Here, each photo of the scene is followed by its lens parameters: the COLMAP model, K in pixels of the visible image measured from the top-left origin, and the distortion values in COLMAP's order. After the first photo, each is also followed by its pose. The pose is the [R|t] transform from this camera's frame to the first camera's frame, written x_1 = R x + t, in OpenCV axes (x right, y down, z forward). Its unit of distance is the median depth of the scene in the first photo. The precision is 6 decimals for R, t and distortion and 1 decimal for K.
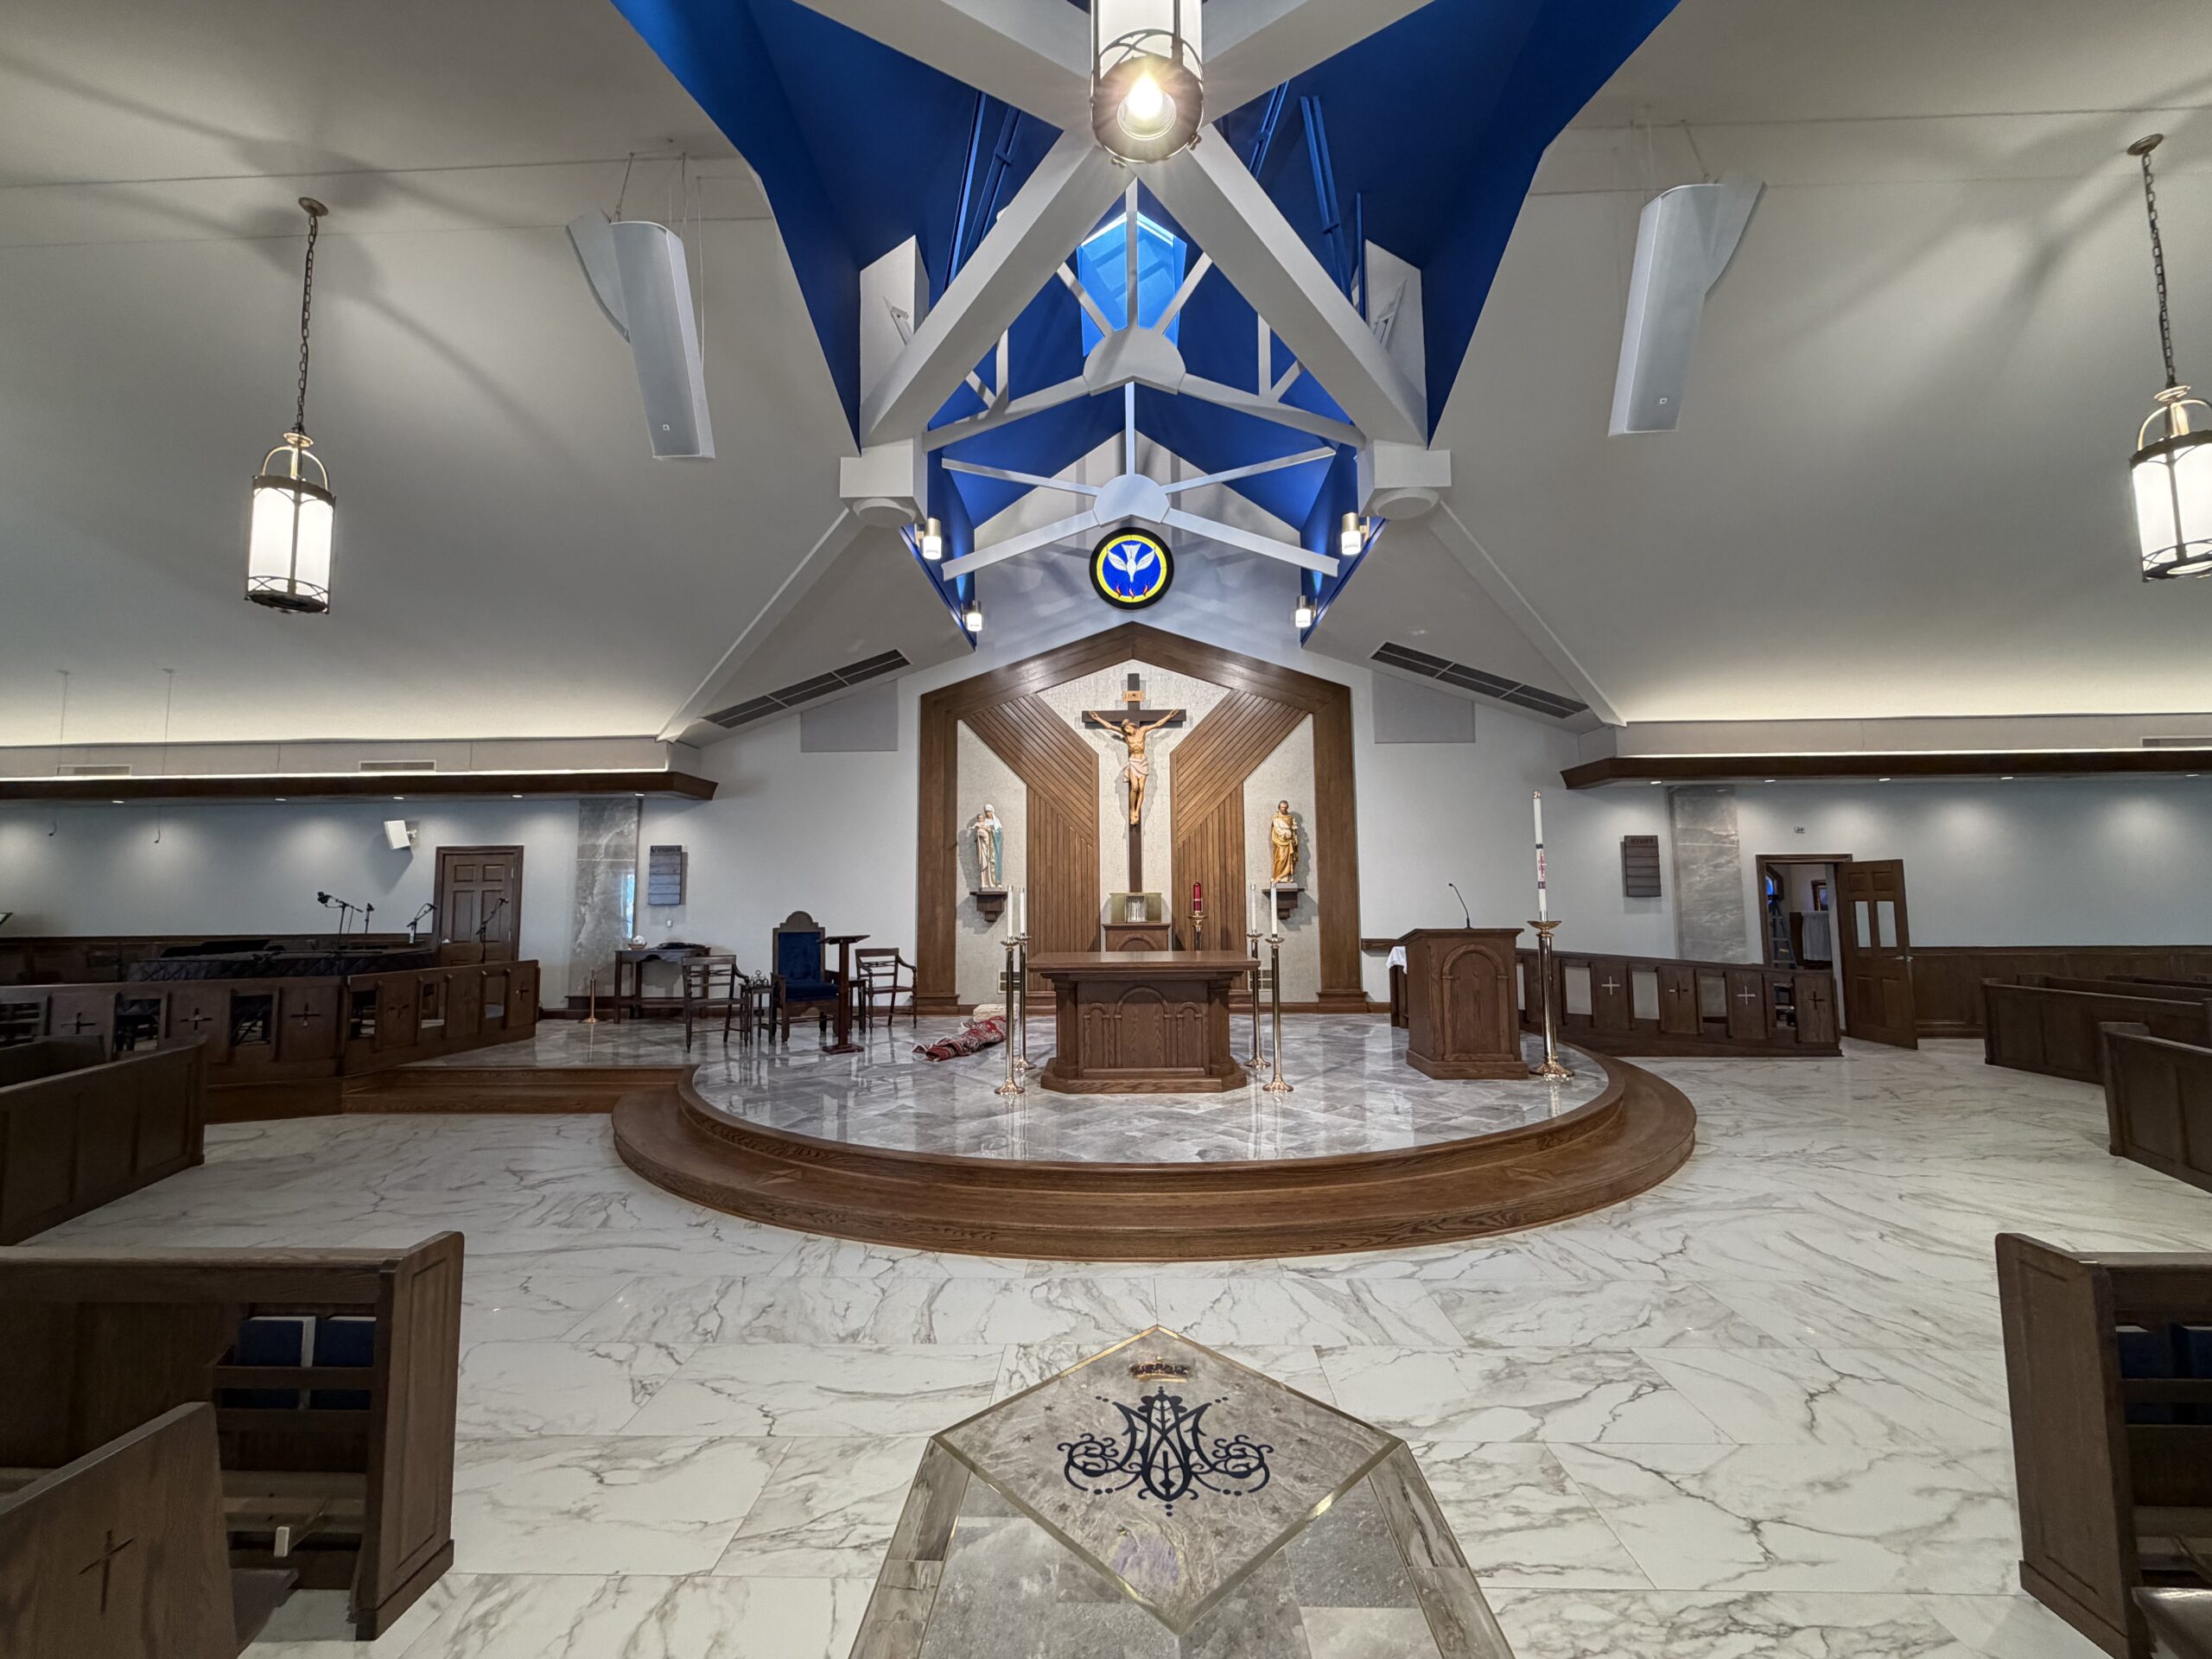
lens RADIAL K [[884.3, 0, 1097.3], [0, 884.3, 822.0], [0, 0, 1]] dist [-0.001887, 0.000152]
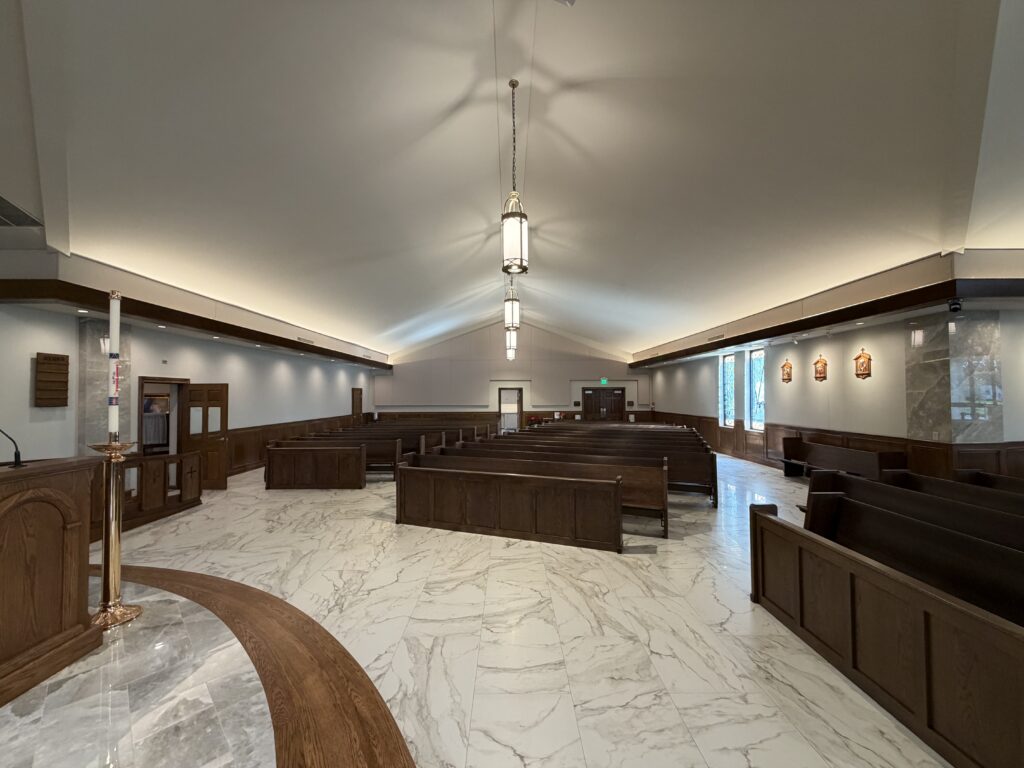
lens RADIAL K [[409.4, 0, 509.4], [0, 409.4, 384.5], [0, 0, 1]] dist [-0.001887, 0.000152]
pose [[-0.033655, 0.033779, 0.998862, 0.067537], [-0.083535, 0.995836, -0.036492, 0.026932], [-0.995936, -0.084668, -0.030693, 0.457032]]
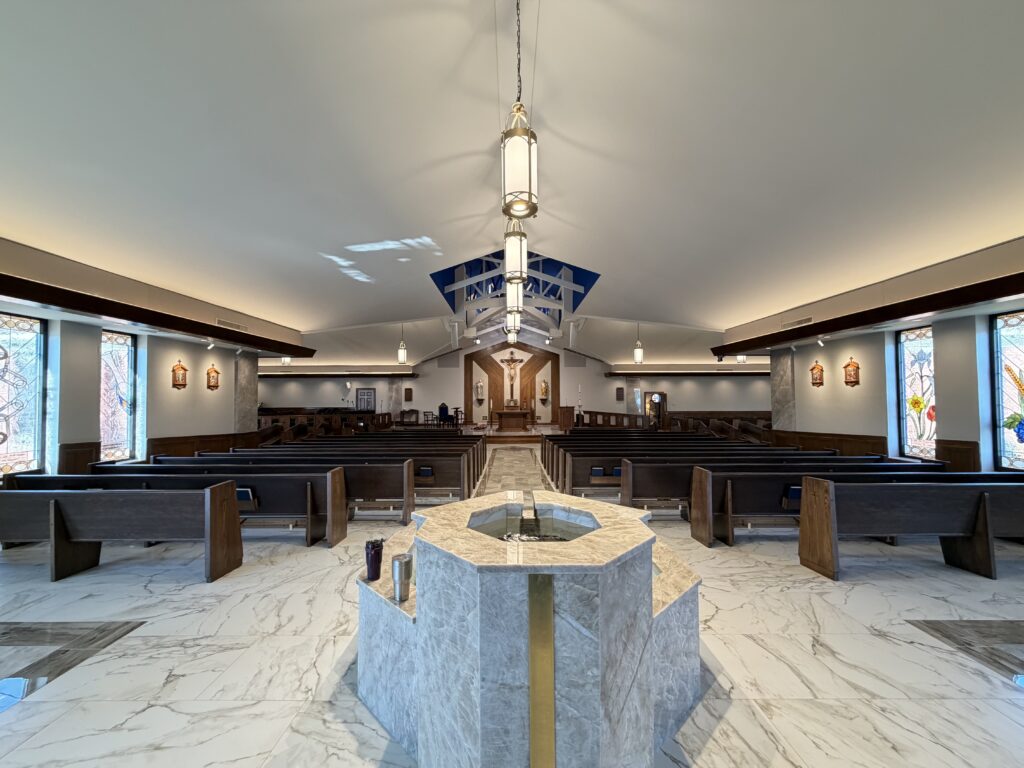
lens RADIAL K [[409.4, 0, 510.6], [0, 409.4, 387.2], [0, 0, 1]] dist [-0.001887, 0.000152]
pose [[0.999391, 0.006180, 0.034349, -0.037343], [-0.008432, 0.997796, 0.065815, -0.123097], [-0.033866, -0.066064, 0.997240, -1.132268]]
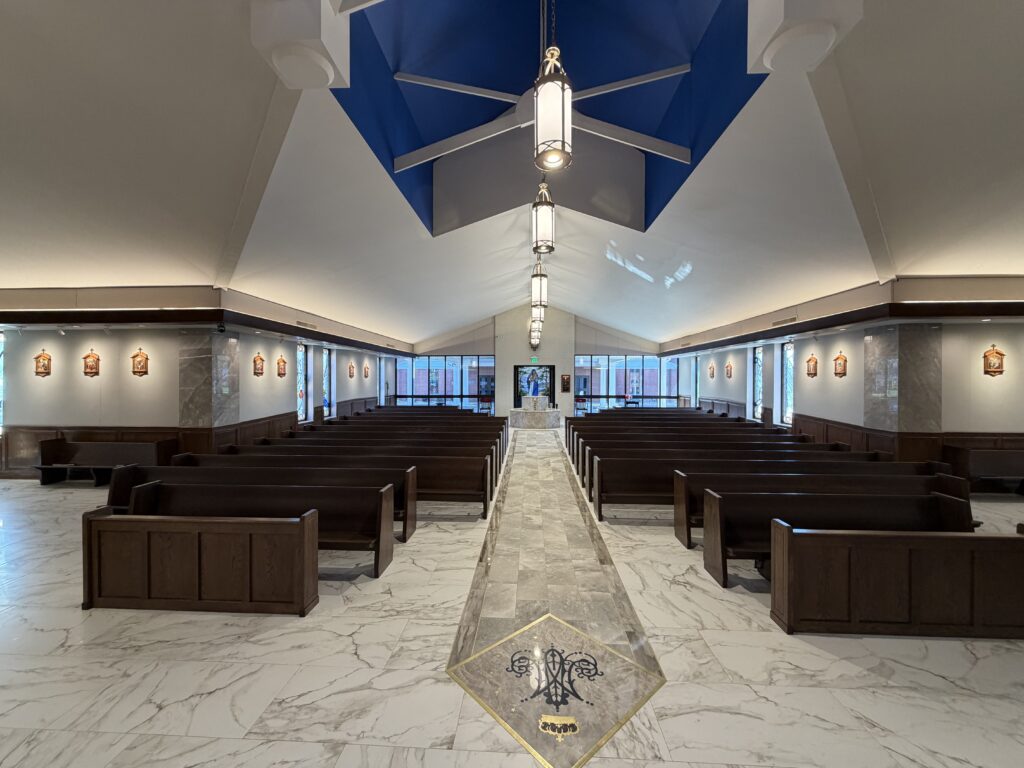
lens RADIAL K [[409.4, 0, 508.3], [0, 409.4, 379.2], [0, 0, 1]] dist [-0.001887, 0.000152]
pose [[-0.999761, 0.008096, 0.020324, 0.046073], [0.006209, 0.995808, -0.091254, 0.019852], [-0.020978, -0.091106, -0.995620, 0.581410]]
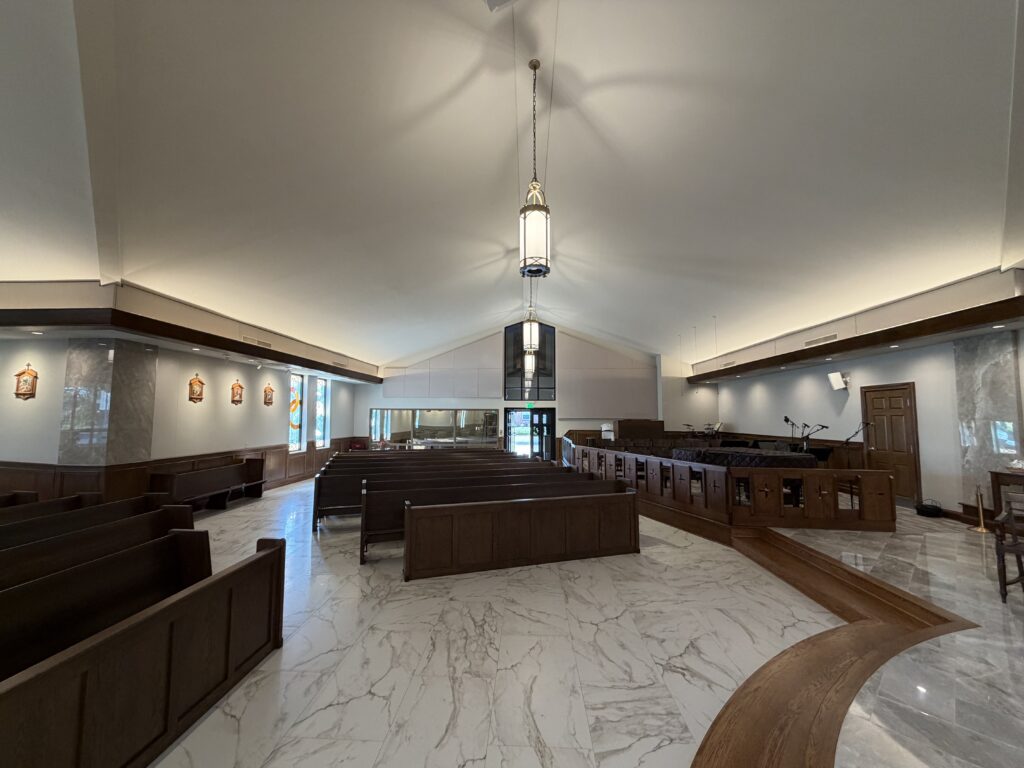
lens RADIAL K [[409.4, 0, 508.5], [0, 409.4, 385.0], [0, 0, 1]] dist [-0.001887, 0.000152]
pose [[-0.011733, -0.067940, -0.997620, -0.026002], [0.084865, 0.994022, -0.068693, 0.024519], [0.996323, -0.085469, -0.005897, 0.443708]]
